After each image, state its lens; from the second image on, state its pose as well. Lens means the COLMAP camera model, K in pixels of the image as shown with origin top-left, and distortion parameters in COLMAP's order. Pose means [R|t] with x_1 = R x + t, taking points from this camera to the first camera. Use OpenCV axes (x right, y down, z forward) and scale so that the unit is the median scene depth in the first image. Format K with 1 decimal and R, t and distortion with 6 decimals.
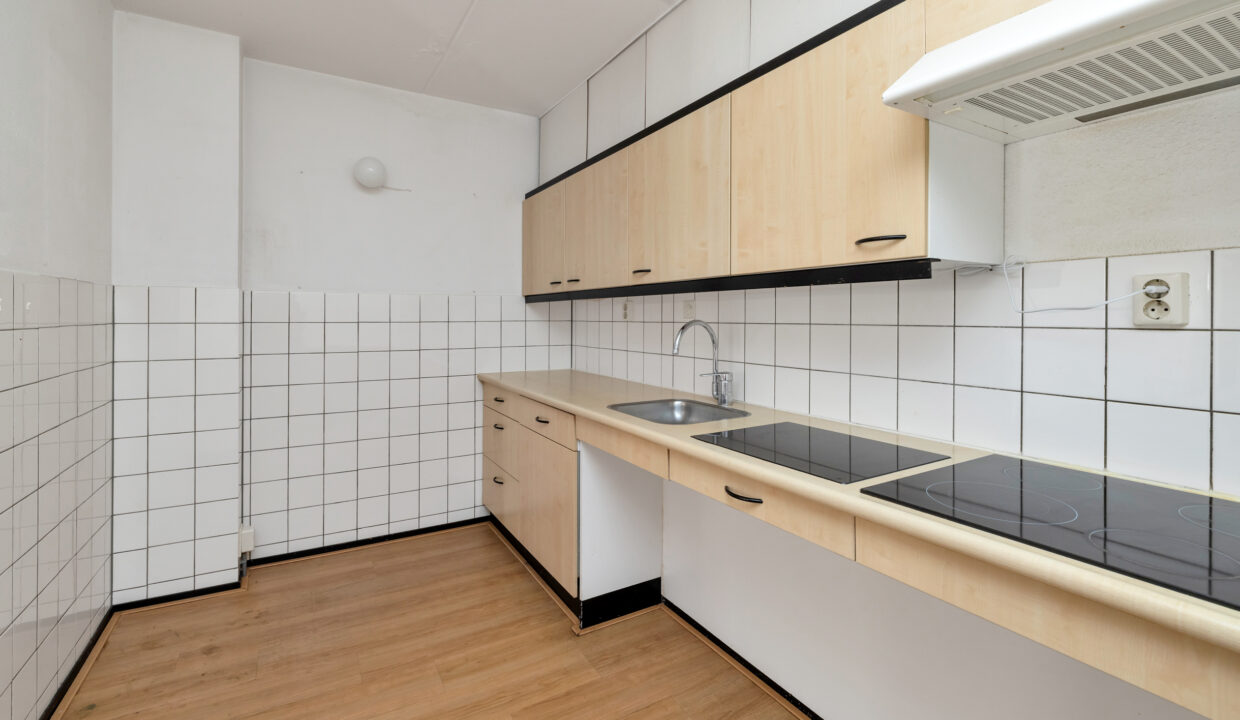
lens RADIAL K [[530.8, 0, 607.6], [0, 530.8, 323.2], [0, 0, 1]] dist [-0.001116, 0.000689]
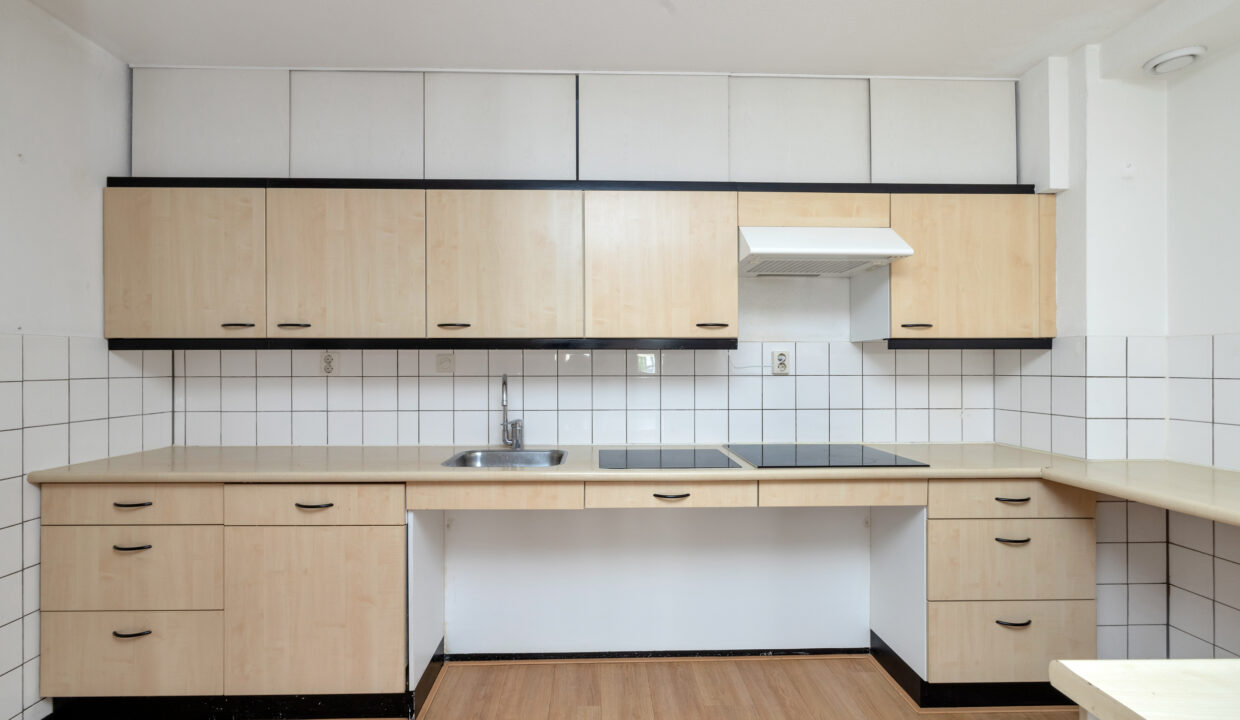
lens RADIAL K [[530.8, 0, 602.2], [0, 530.8, 373.0], [0, 0, 1]] dist [-0.001116, 0.000689]
pose [[0.494995, -0.008147, 0.868858, -0.713778], [0.012805, 0.999916, 0.002081, -0.007760], [-0.868801, 0.010096, 0.495058, 0.298167]]
